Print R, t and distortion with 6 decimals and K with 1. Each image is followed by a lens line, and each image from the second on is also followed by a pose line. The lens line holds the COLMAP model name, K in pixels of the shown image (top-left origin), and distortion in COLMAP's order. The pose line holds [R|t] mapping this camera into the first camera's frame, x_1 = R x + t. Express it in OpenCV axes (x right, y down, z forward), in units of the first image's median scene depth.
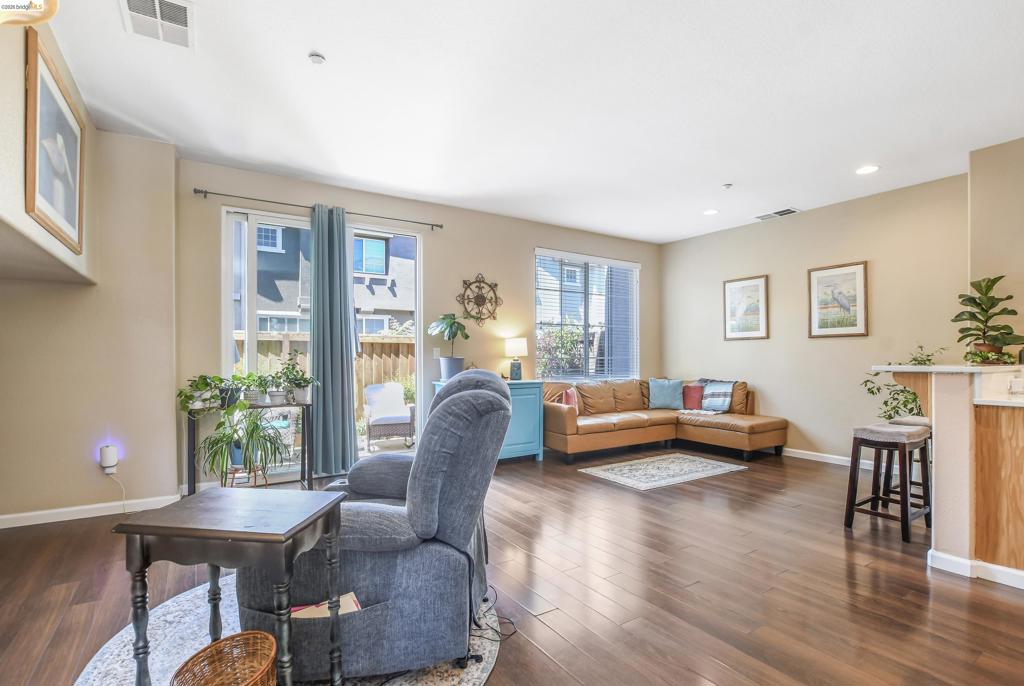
lens RADIAL K [[481.7, 0, 499.4], [0, 481.7, 359.1], [0, 0, 1]] dist [-0.016283, 0.000362]
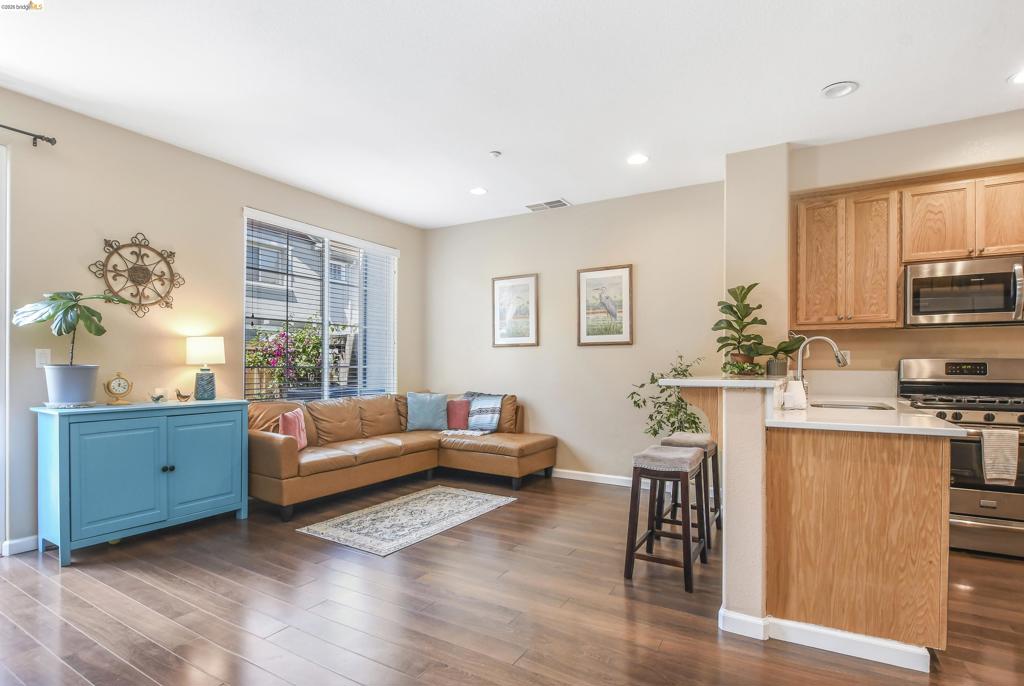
lens RADIAL K [[510.3, 0, 518.0], [0, 510.3, 367.5], [0, 0, 1]] dist [-0.019479, 0.001554]
pose [[0.887994, 0.002921, 0.459846, 0.102699], [-0.002842, 0.999996, -0.000864, -0.002036], [-0.459846, -0.000540, 0.887998, 0.195583]]
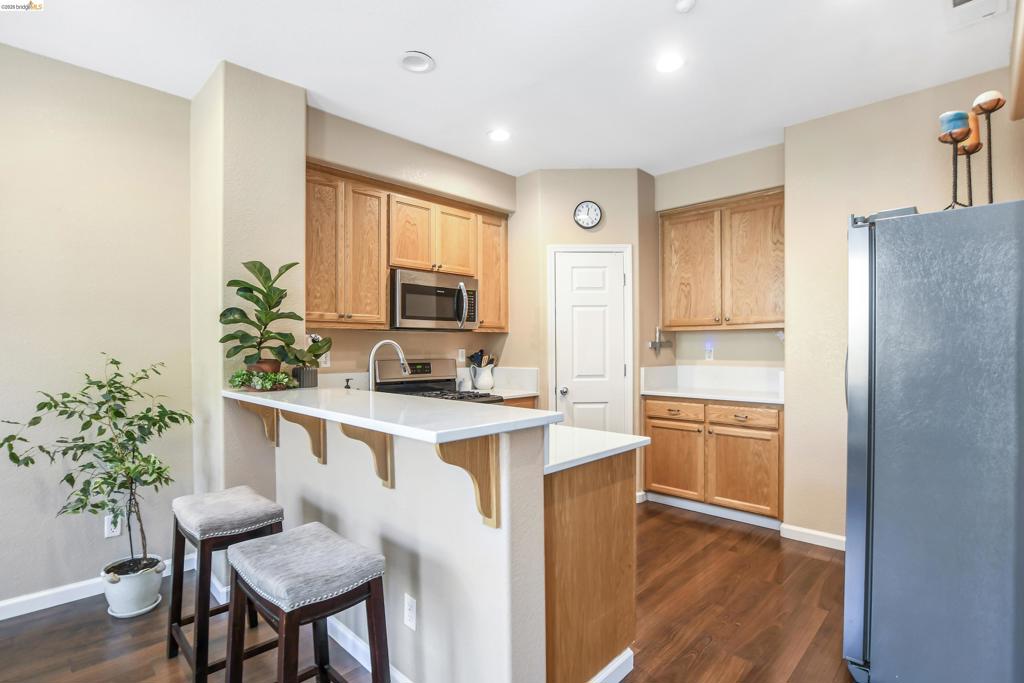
lens RADIAL K [[486.3, 0, 501.1], [0, 486.3, 351.8], [0, 0, 1]] dist [-0.029221, 0.000238]
pose [[-0.230677, -0.004647, 0.973019, 0.195416], [0.009254, 0.999933, 0.006970, -0.030282], [-0.972986, 0.010613, -0.230619, 0.554225]]
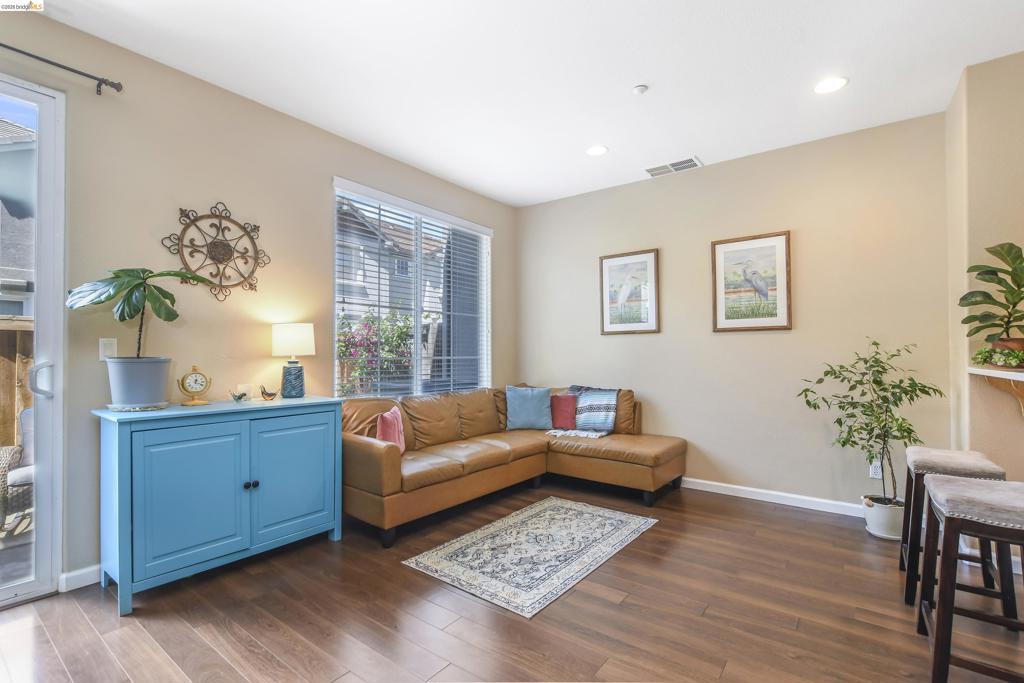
lens RADIAL K [[470.6, 0, 508.4], [0, 470.6, 352.6], [0, 0, 1]] dist [-0.003196, -0.000263]
pose [[0.933146, 0.002889, 0.359487, 0.076491], [0.000970, 0.999944, -0.010555, -0.003887], [-0.359497, 0.010198, 0.933090, 0.421737]]
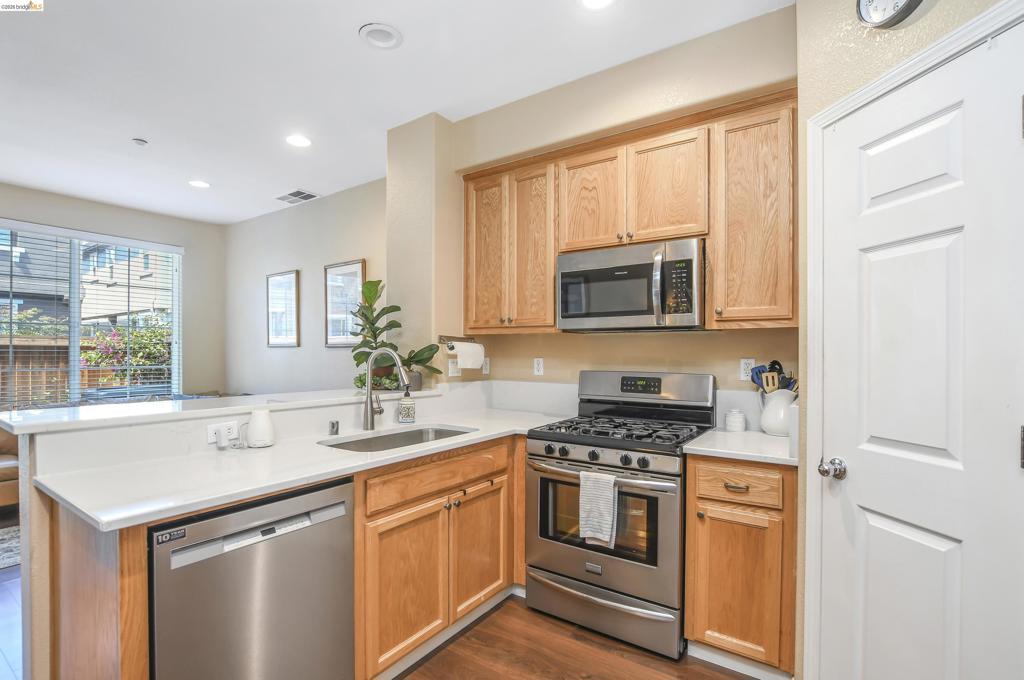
lens RADIAL K [[478.9, 0, 496.0], [0, 478.9, 353.2], [0, 0, 1]] dist [-0.026830, 0.000533]
pose [[0.916657, 0.004056, 0.399654, 0.587306], [-0.003788, 0.999992, -0.001460, -0.033705], [-0.399657, -0.000176, 0.916665, 0.114429]]
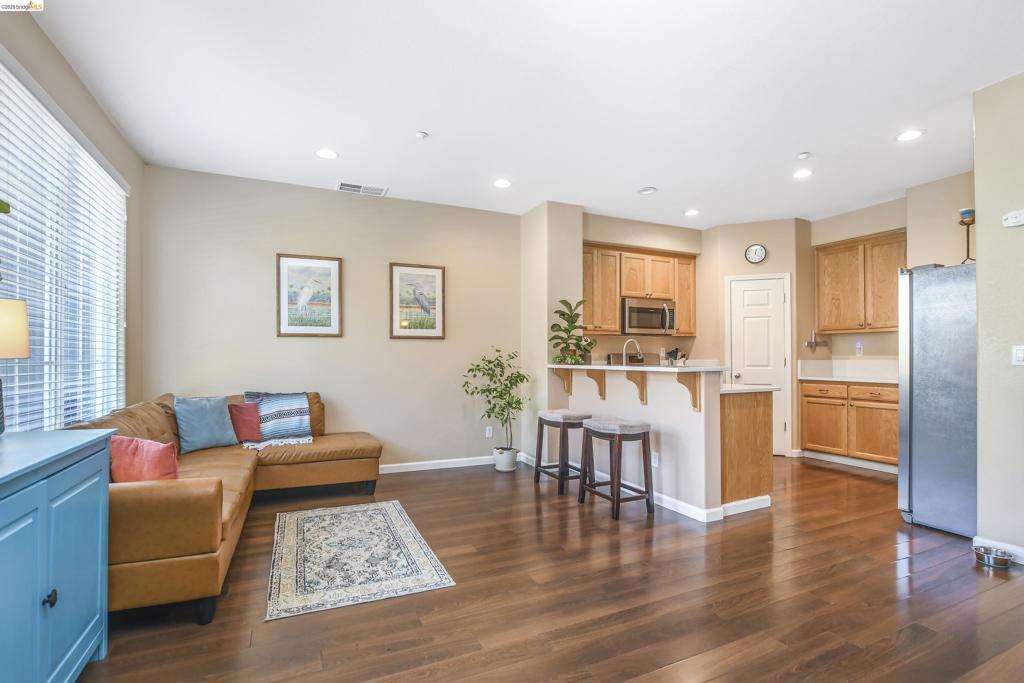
lens RADIAL K [[478.9, 0, 496.0], [0, 478.9, 354.7], [0, 0, 1]] dist [-0.026830, 0.000533]
pose [[0.129531, 0.006554, 0.991554, -0.221140], [0.004567, 0.999964, -0.007206, -0.006133], [-0.991565, 0.005461, 0.129496, 0.685197]]
